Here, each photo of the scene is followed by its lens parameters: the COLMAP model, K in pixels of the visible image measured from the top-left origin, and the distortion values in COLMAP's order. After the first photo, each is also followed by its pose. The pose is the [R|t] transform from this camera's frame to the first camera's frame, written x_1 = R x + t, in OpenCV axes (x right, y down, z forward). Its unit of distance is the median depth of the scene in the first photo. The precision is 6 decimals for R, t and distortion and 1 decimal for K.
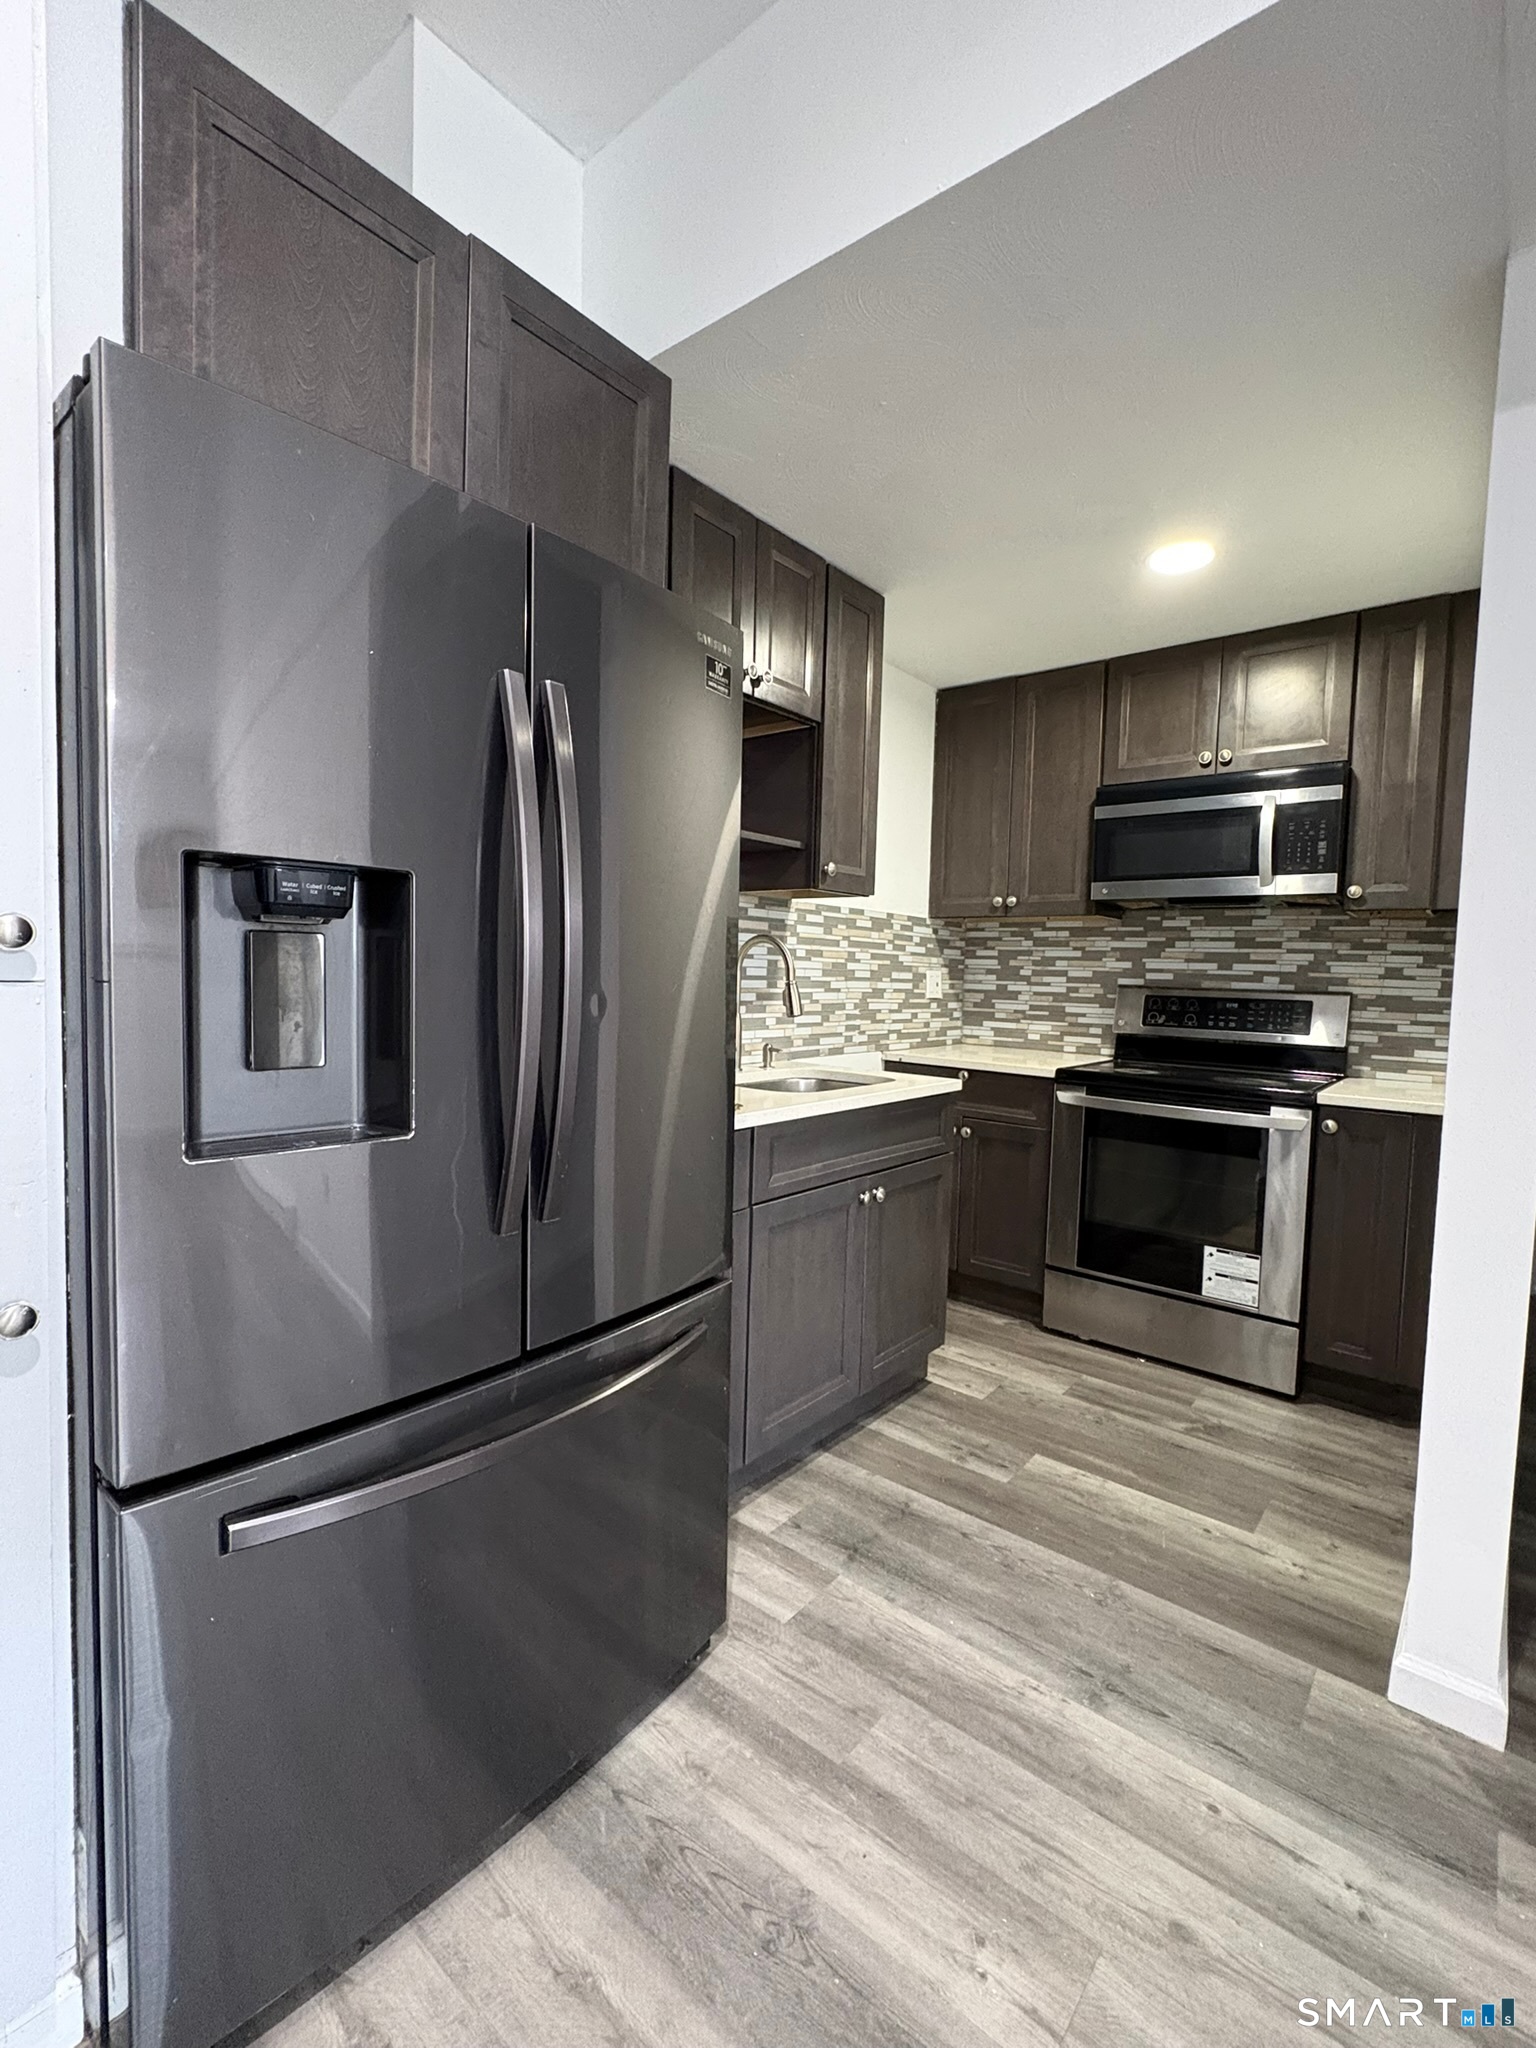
lens RADIAL K [[917.3, 0, 762.6], [0, 917.3, 1014.2], [0, 0, 1]] dist [-0.003127, -0.000512]
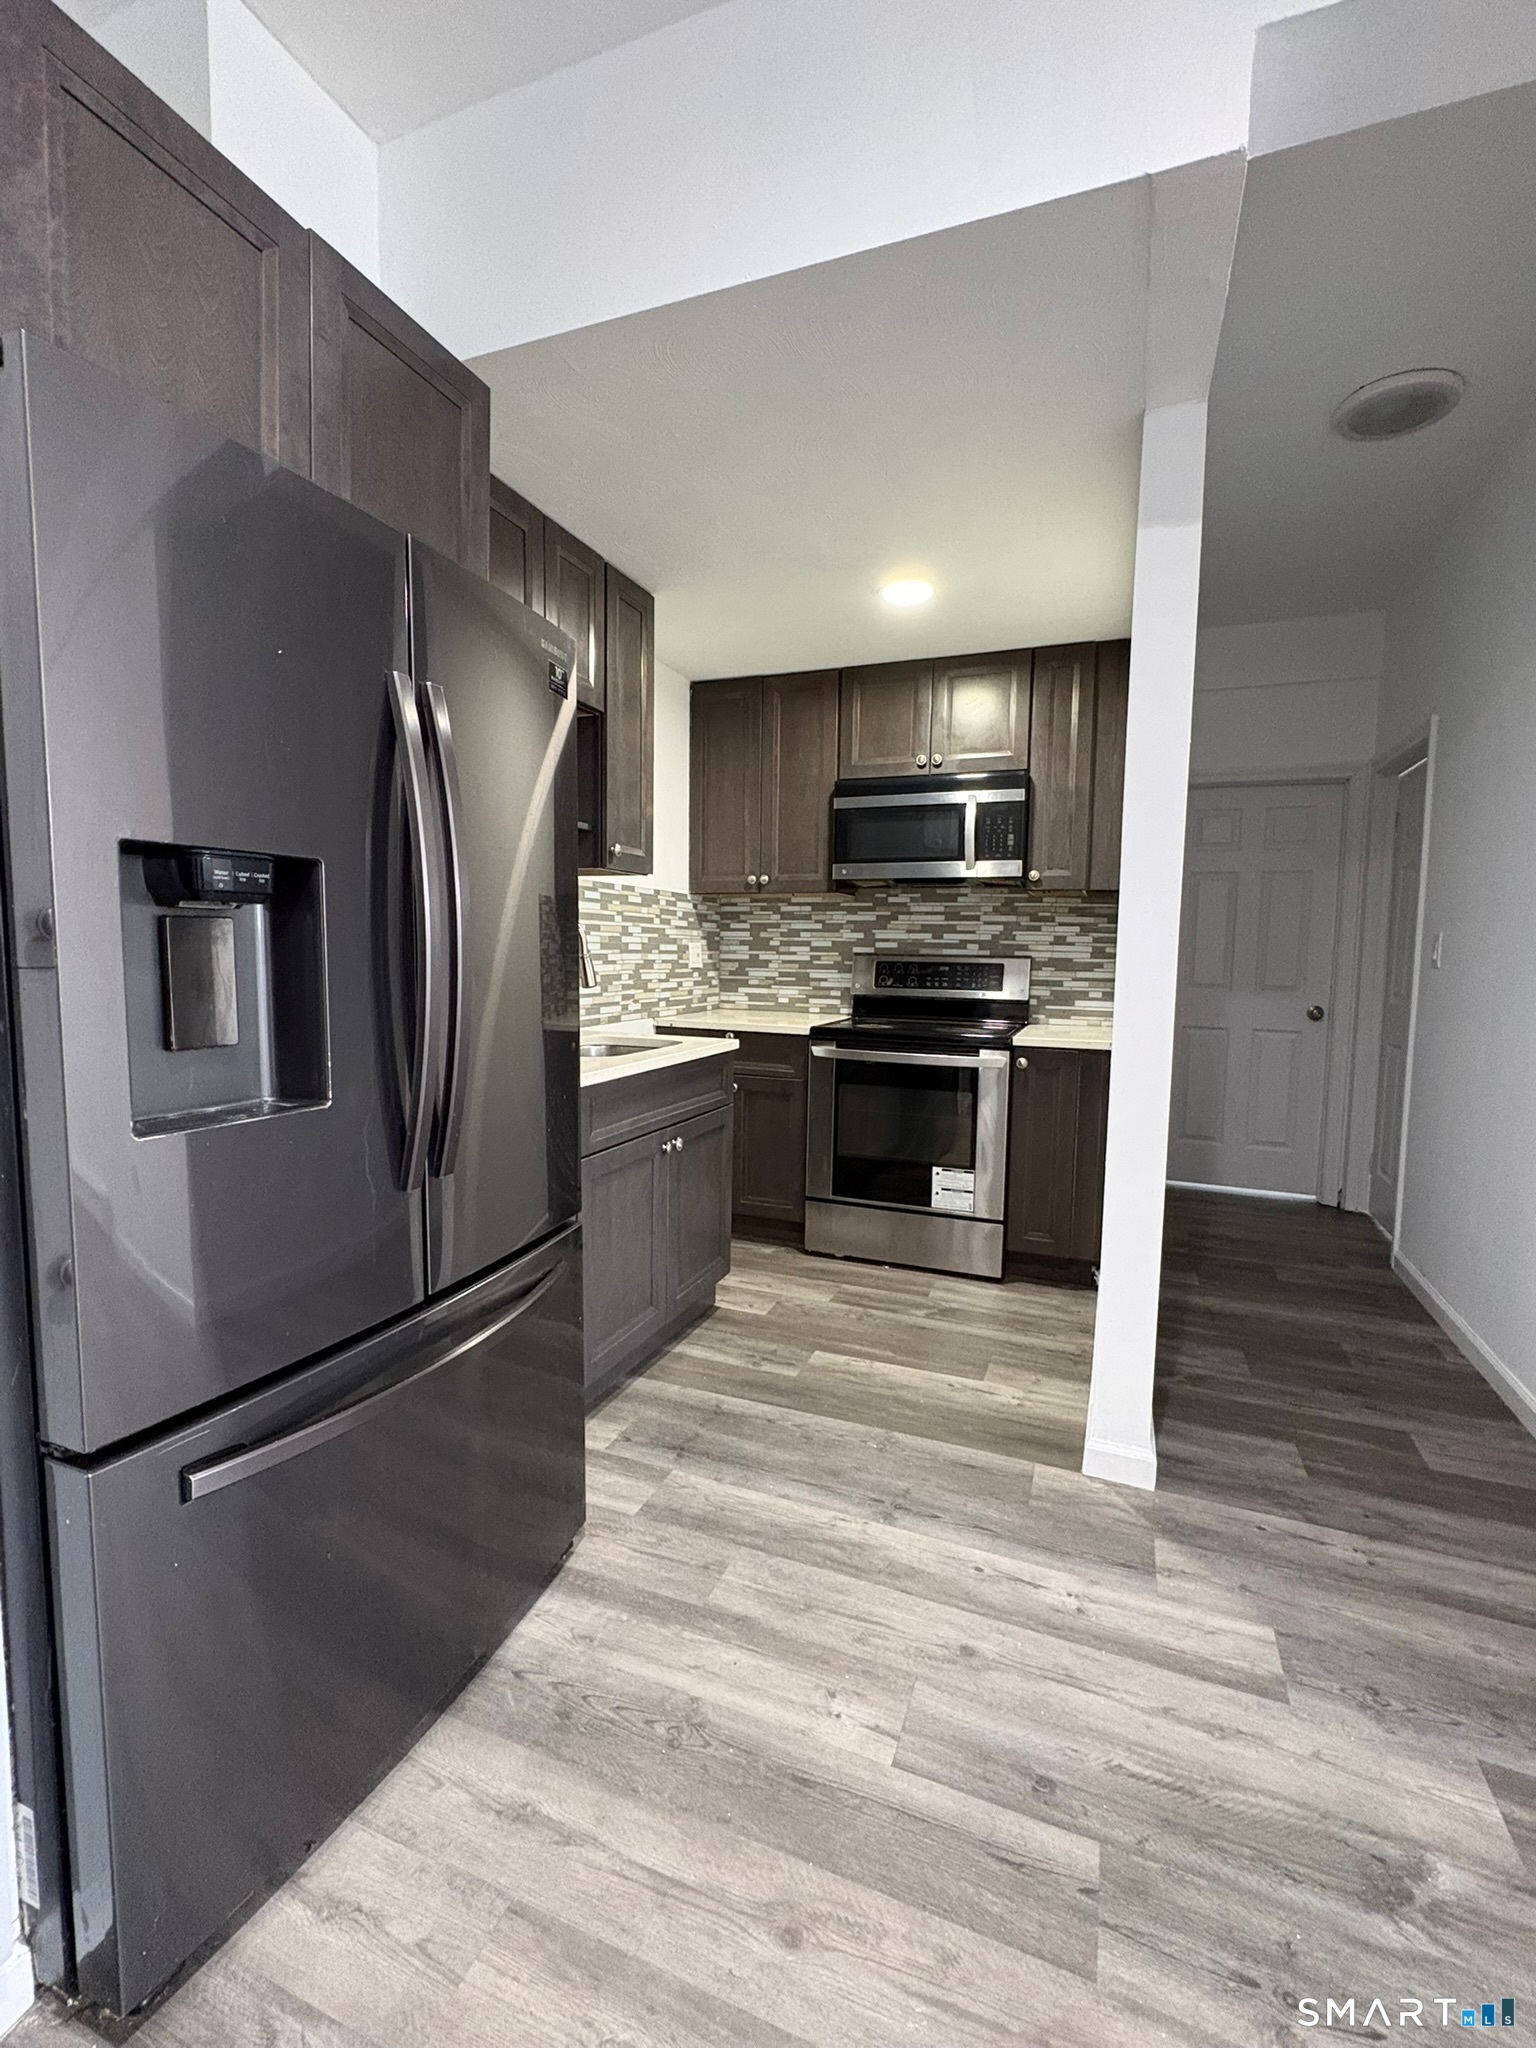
lens RADIAL K [[917.3, 0, 762.6], [0, 917.3, 1014.2], [0, 0, 1]] dist [-0.003127, -0.000512]
pose [[0.950457, -0.036616, 0.308693, -0.116654], [0.026635, 0.998979, 0.036487, -0.000003], [-0.309714, -0.026458, 0.950462, -0.094419]]
